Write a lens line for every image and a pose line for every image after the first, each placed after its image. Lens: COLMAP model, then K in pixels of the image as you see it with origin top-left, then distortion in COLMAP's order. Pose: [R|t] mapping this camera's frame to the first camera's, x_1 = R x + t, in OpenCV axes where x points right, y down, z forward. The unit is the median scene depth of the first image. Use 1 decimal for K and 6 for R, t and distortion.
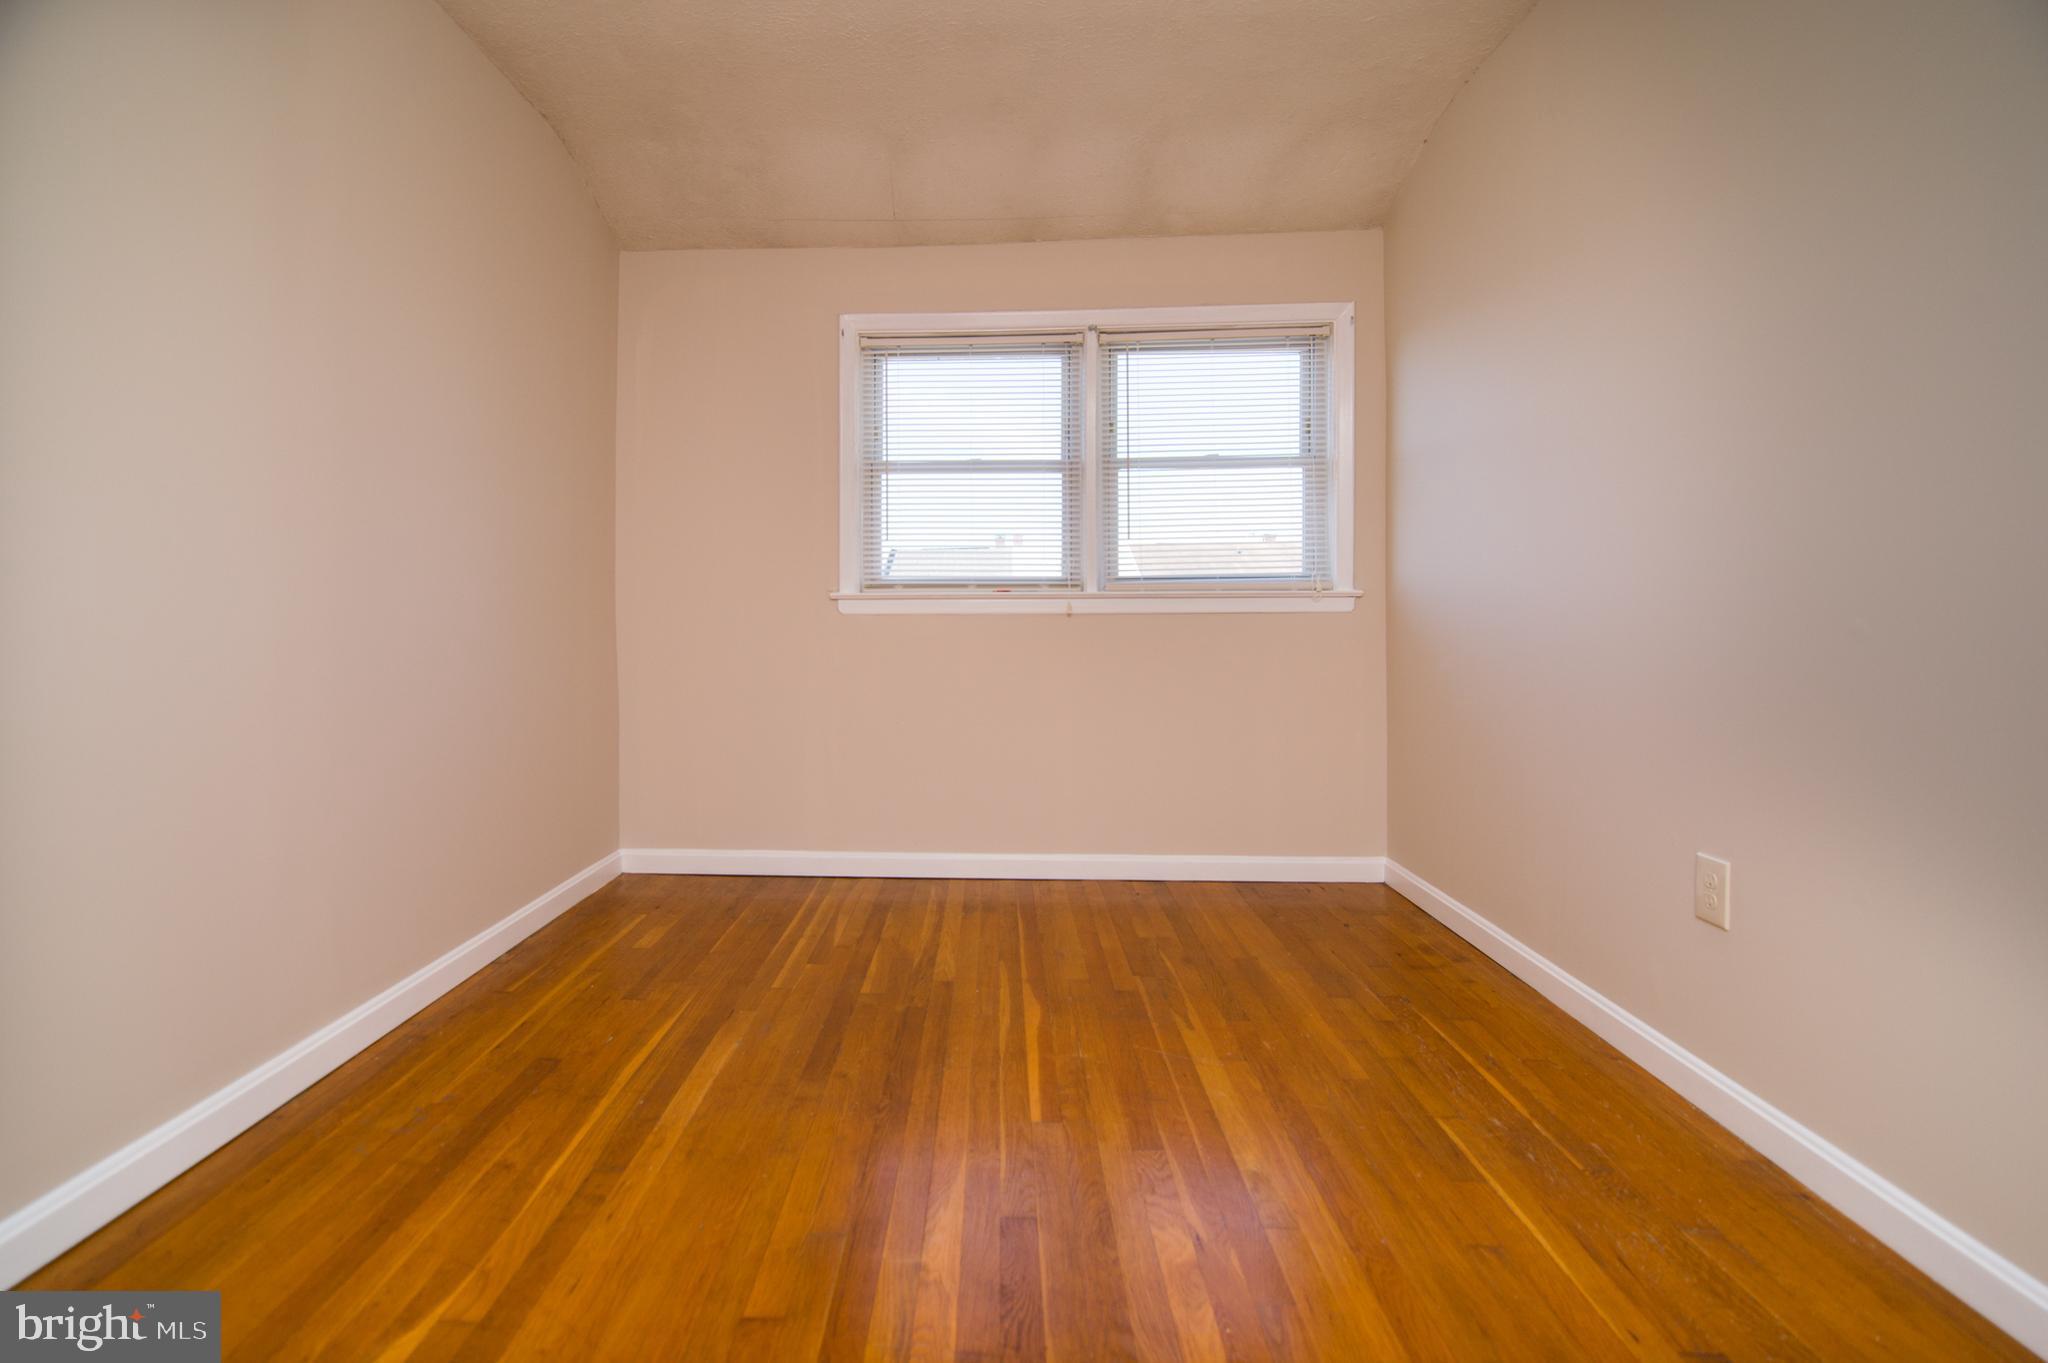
lens RADIAL K [[927.2, 0, 957.5], [0, 927.2, 609.5], [0, 0, 1]] dist [-0.009677, -0.003690]
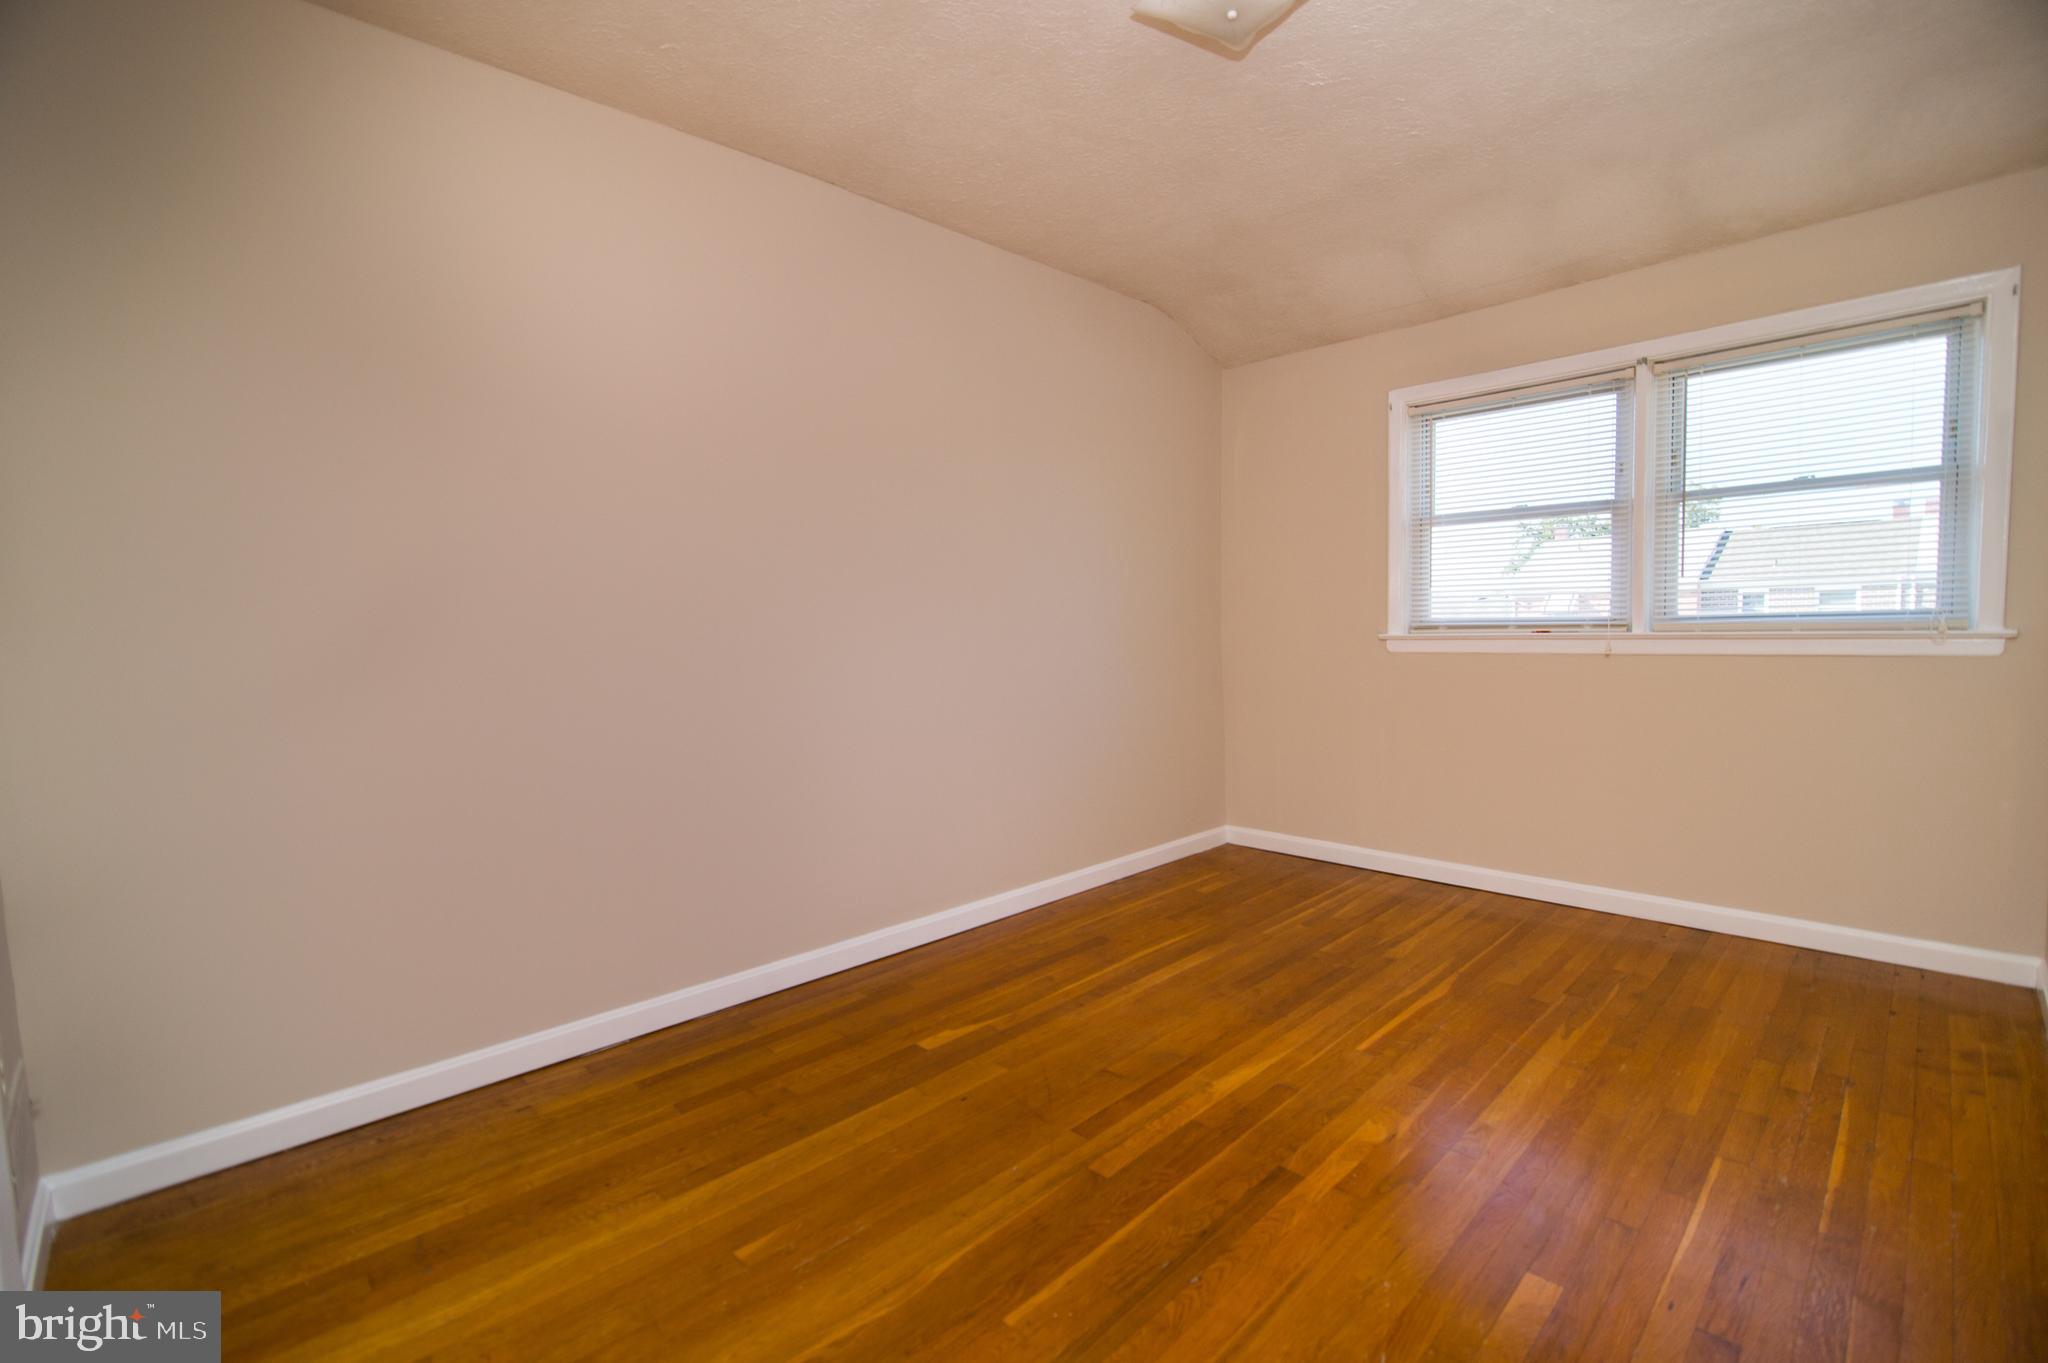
lens RADIAL K [[927.2, 0, 1074.7], [0, 927.2, 682.5], [0, 0, 1]] dist [-0.009677, -0.003690]
pose [[0.756862, 0.032551, -0.652763, 0.350936], [0.020370, 0.997099, 0.073341, -0.052808], [0.653257, -0.068806, 0.754003, -0.147053]]
